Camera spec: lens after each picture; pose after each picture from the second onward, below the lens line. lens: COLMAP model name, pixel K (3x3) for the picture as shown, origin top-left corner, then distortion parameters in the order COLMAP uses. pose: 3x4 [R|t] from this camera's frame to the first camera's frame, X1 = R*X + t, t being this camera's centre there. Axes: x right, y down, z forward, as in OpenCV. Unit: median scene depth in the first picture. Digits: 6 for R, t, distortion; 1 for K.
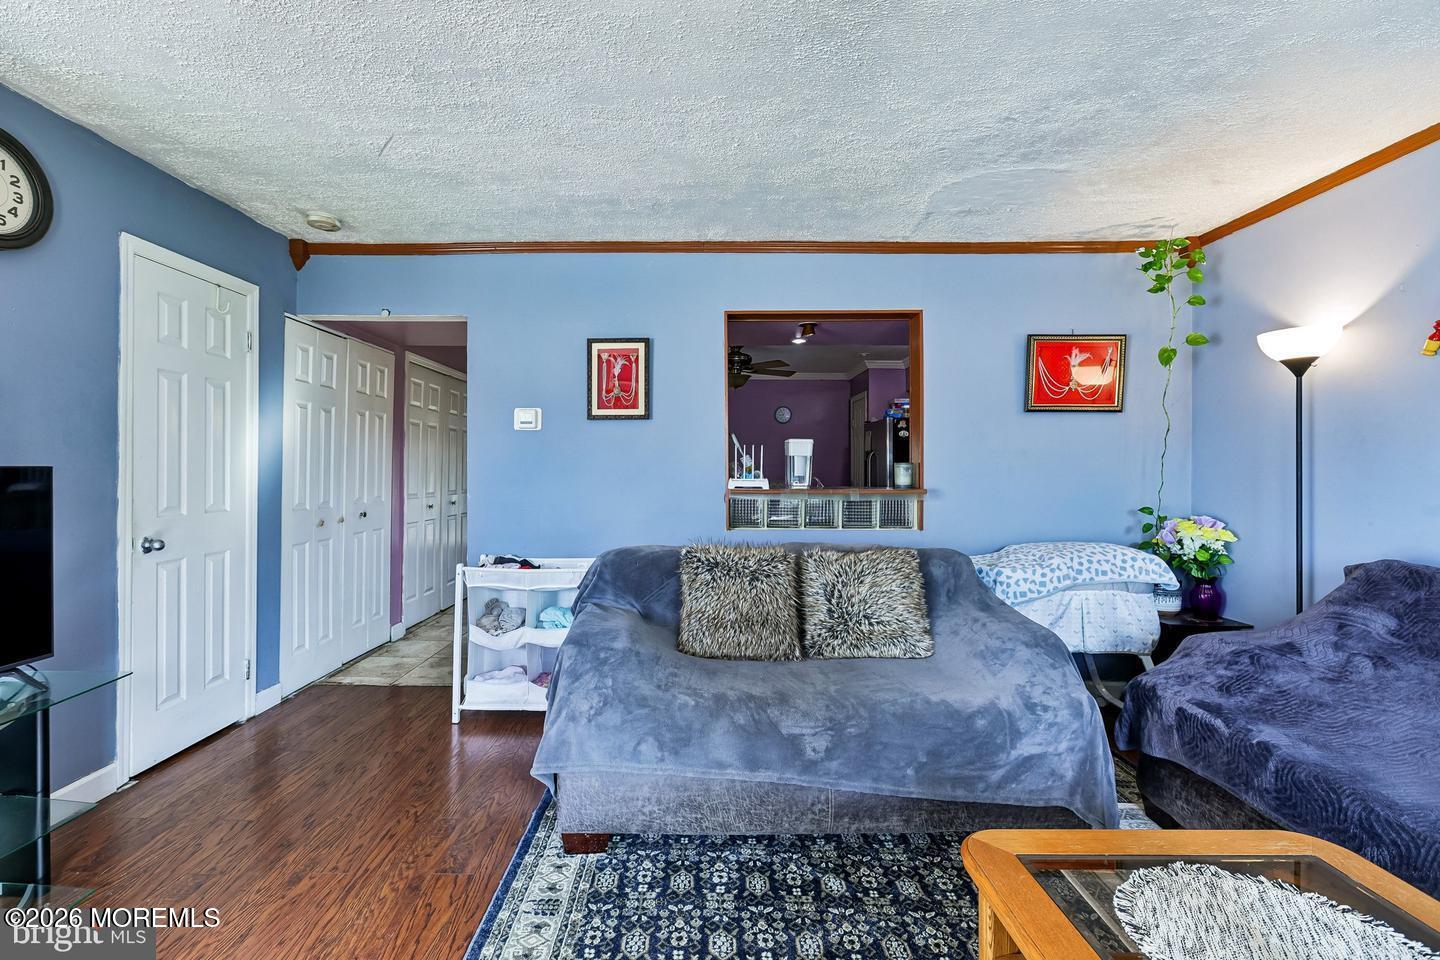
lens RADIAL K [[645.6, 0, 696.5], [0, 645.6, 470.6], [0, 0, 1]] dist [0.003139, 0.001065]
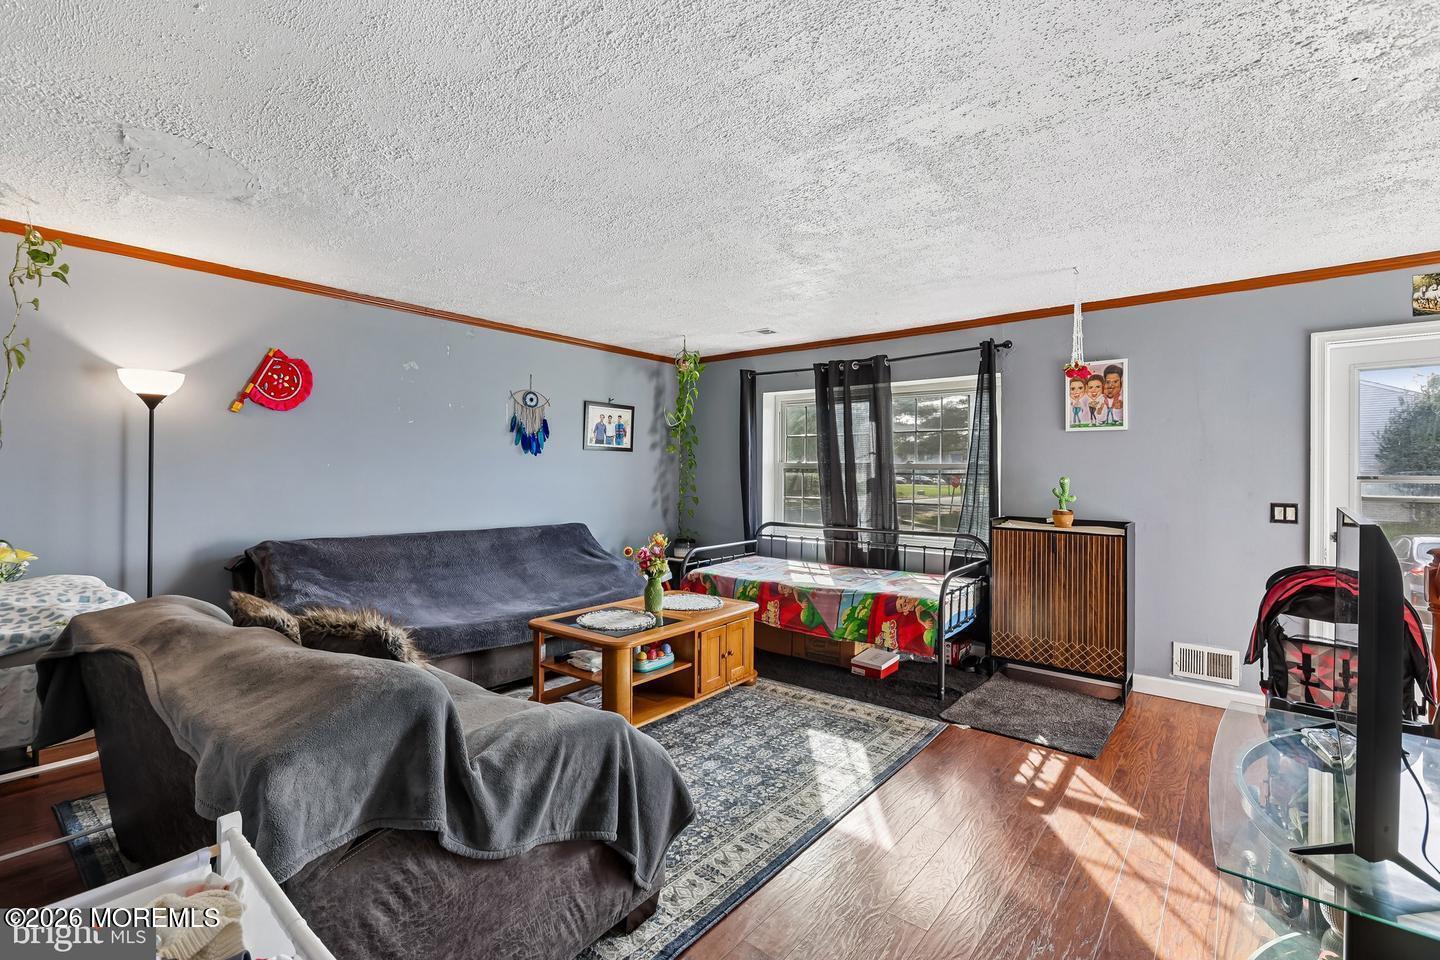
lens RADIAL K [[641.2, 0, 715.3], [0, 641.2, 474.6], [0, 0, 1]] dist [-0.002262, -0.000065]
pose [[-0.790707, -0.009951, 0.612114, -0.666198], [-0.008650, 0.999950, 0.005081, -0.038886], [-0.612134, -0.001277, -0.790753, 1.343430]]
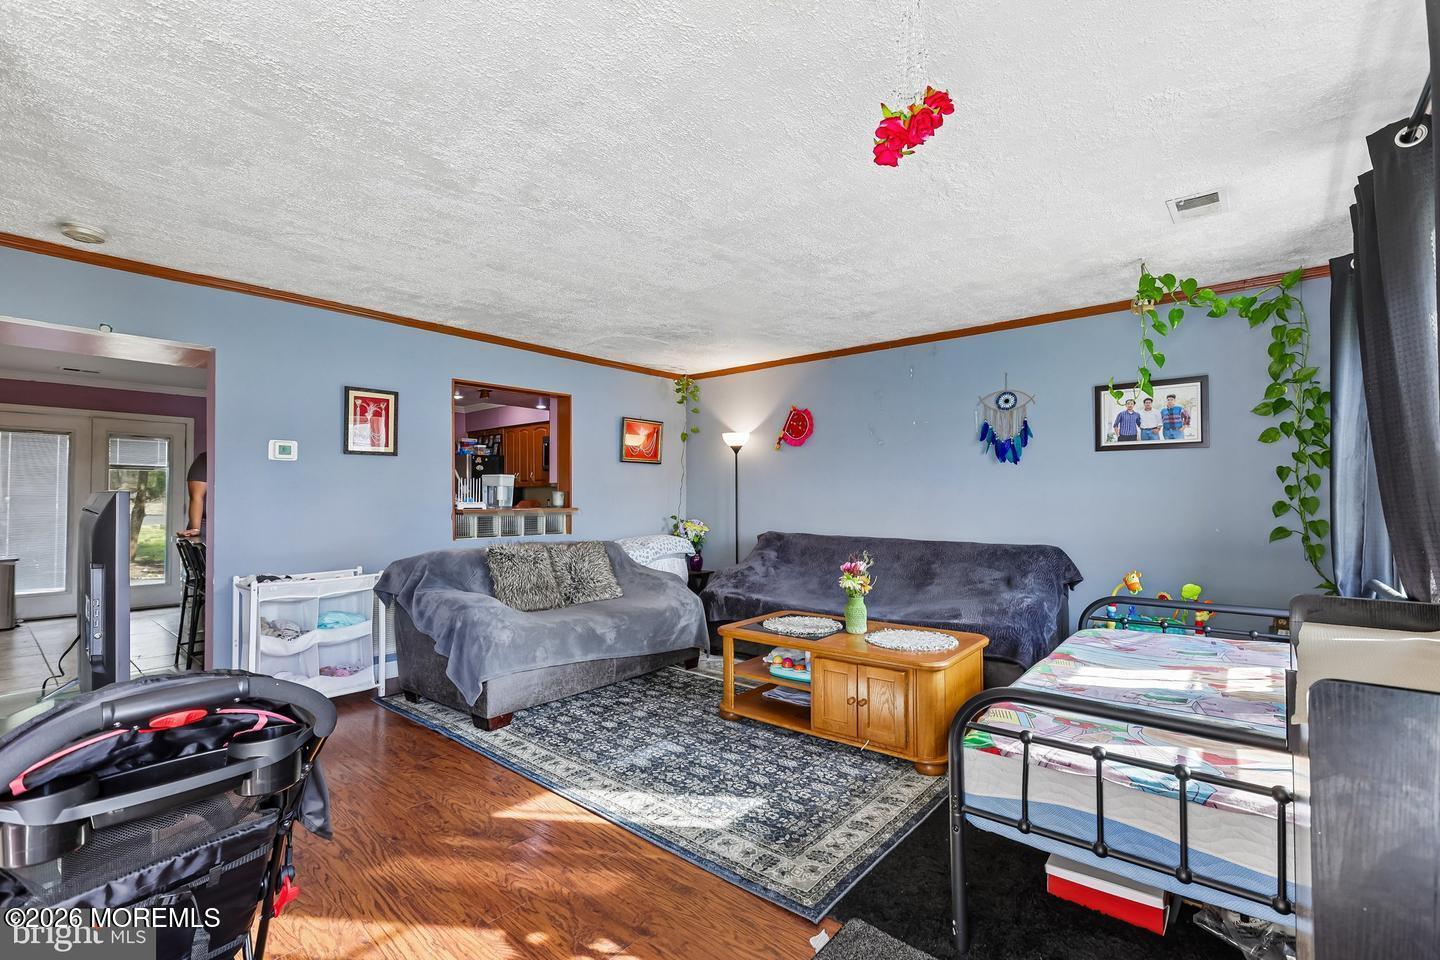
lens RADIAL K [[650.4, 0, 706.7], [0, 650.4, 488.5], [0, 0, 1]] dist [-0.010635, 0.010572]
pose [[0.644243, 0.009143, 0.764766, -0.876881], [0.002293, 0.999901, -0.013886, 0.005250], [-0.764817, 0.010700, 0.644158, -0.377225]]
